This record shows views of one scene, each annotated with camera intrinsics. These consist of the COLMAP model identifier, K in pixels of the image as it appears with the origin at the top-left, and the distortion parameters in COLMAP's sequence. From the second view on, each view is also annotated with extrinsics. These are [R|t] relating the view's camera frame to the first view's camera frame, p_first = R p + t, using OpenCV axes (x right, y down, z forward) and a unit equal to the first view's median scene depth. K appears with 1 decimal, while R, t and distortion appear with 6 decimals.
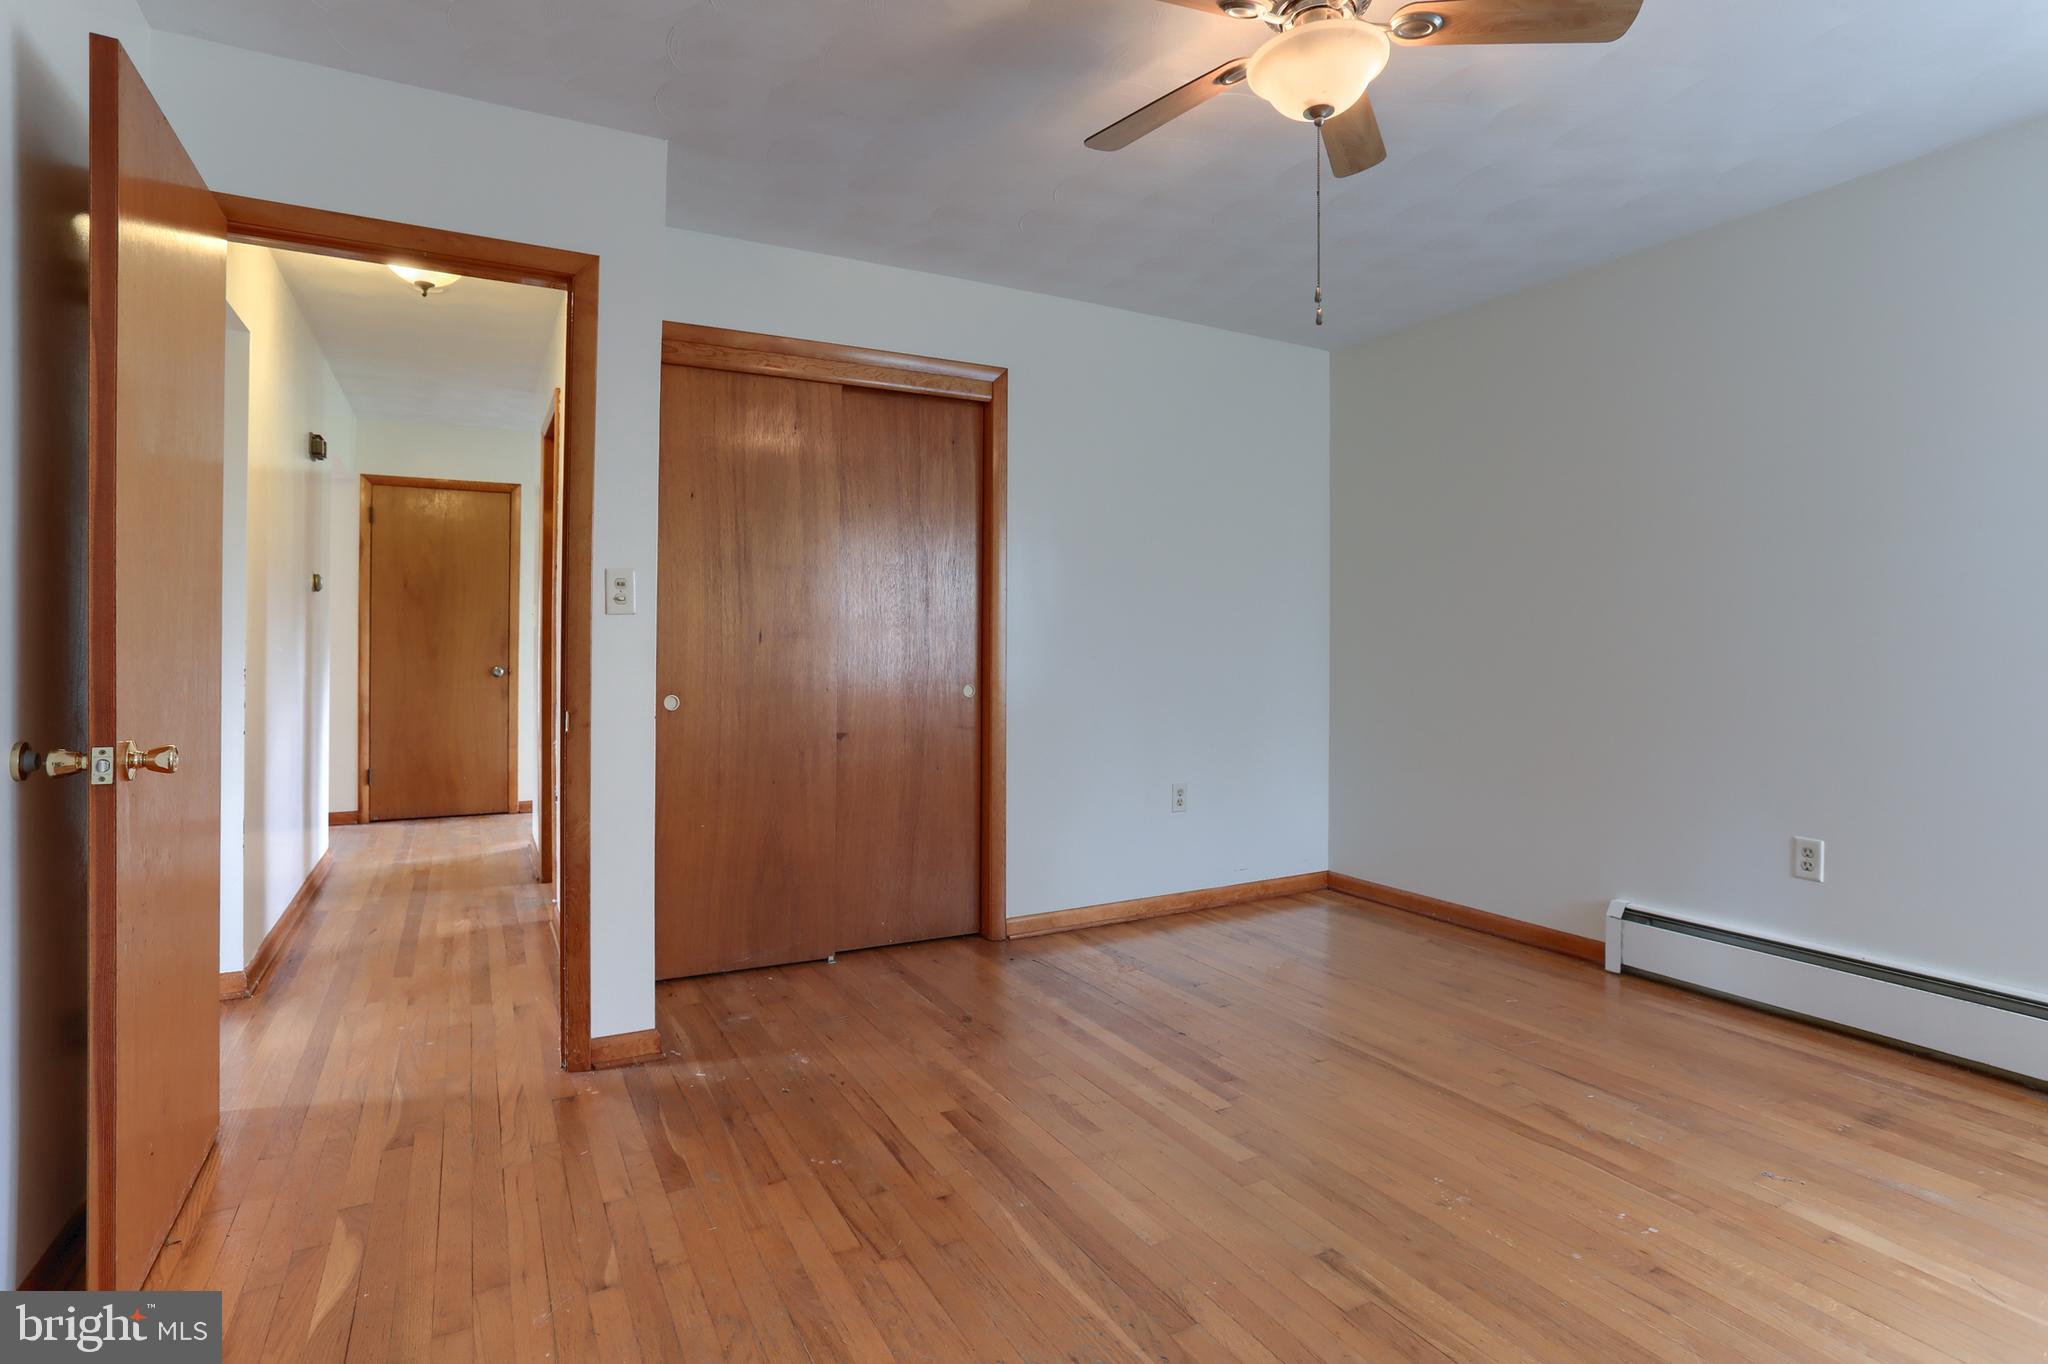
lens RADIAL K [[1023.4, 0, 1013.2], [0, 1023.4, 676.4], [0, 0, 1]] dist [-0.057388, 0.031360]
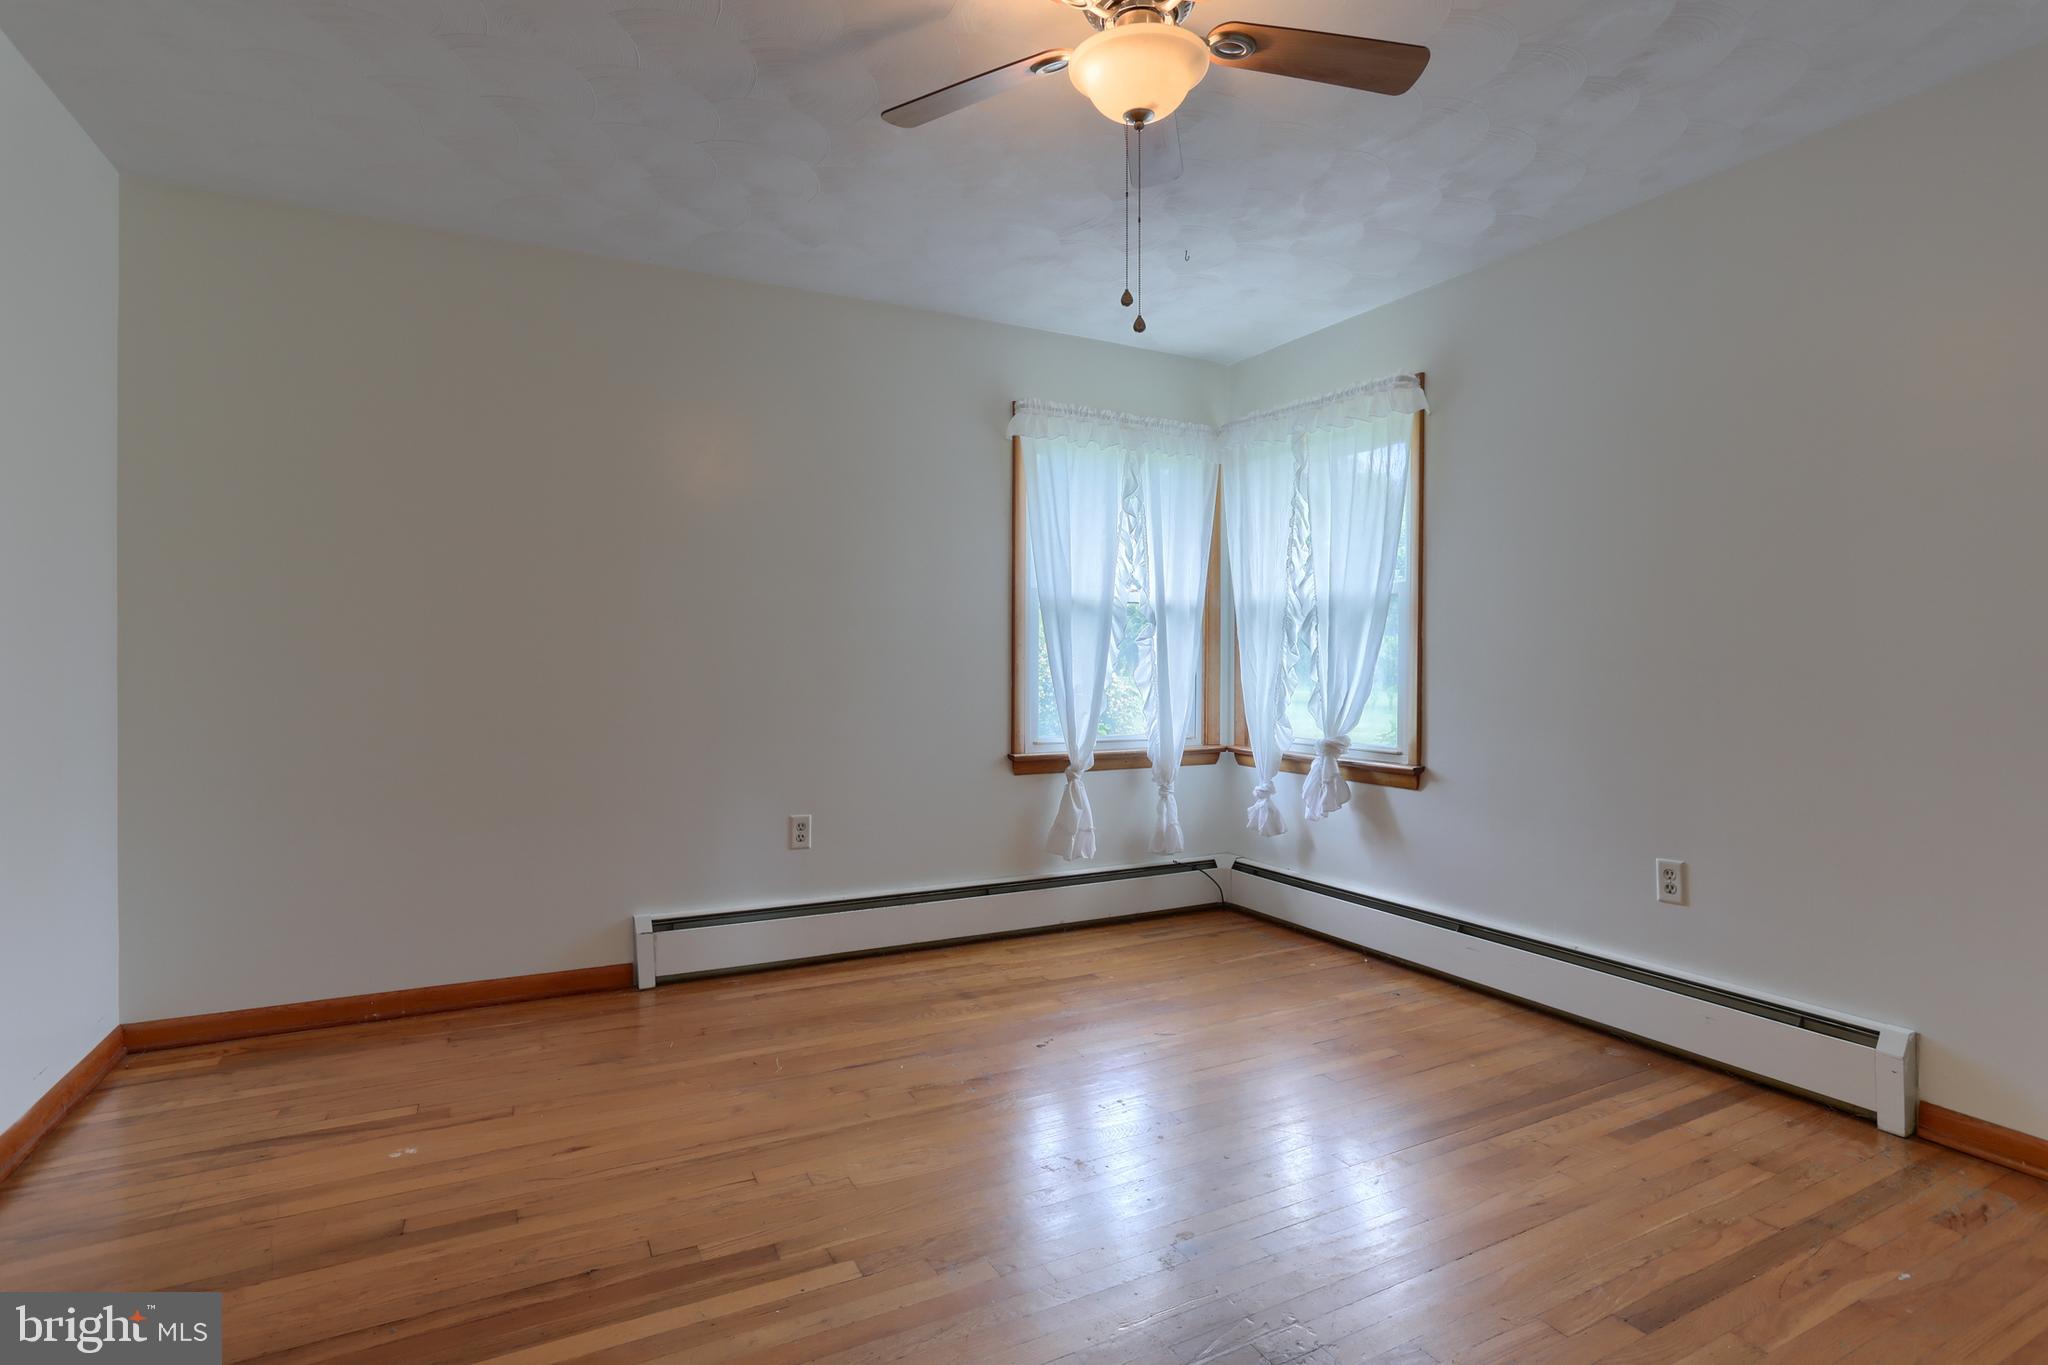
lens RADIAL K [[1023.4, 0, 1013.2], [0, 1023.4, 676.9], [0, 0, 1]] dist [-0.057388, 0.031360]
pose [[0.022371, -0.022984, 0.999486, -0.448991], [0.030823, 0.999276, 0.022290, -0.027509], [-0.999274, 0.030308, 0.023063, 0.709577]]
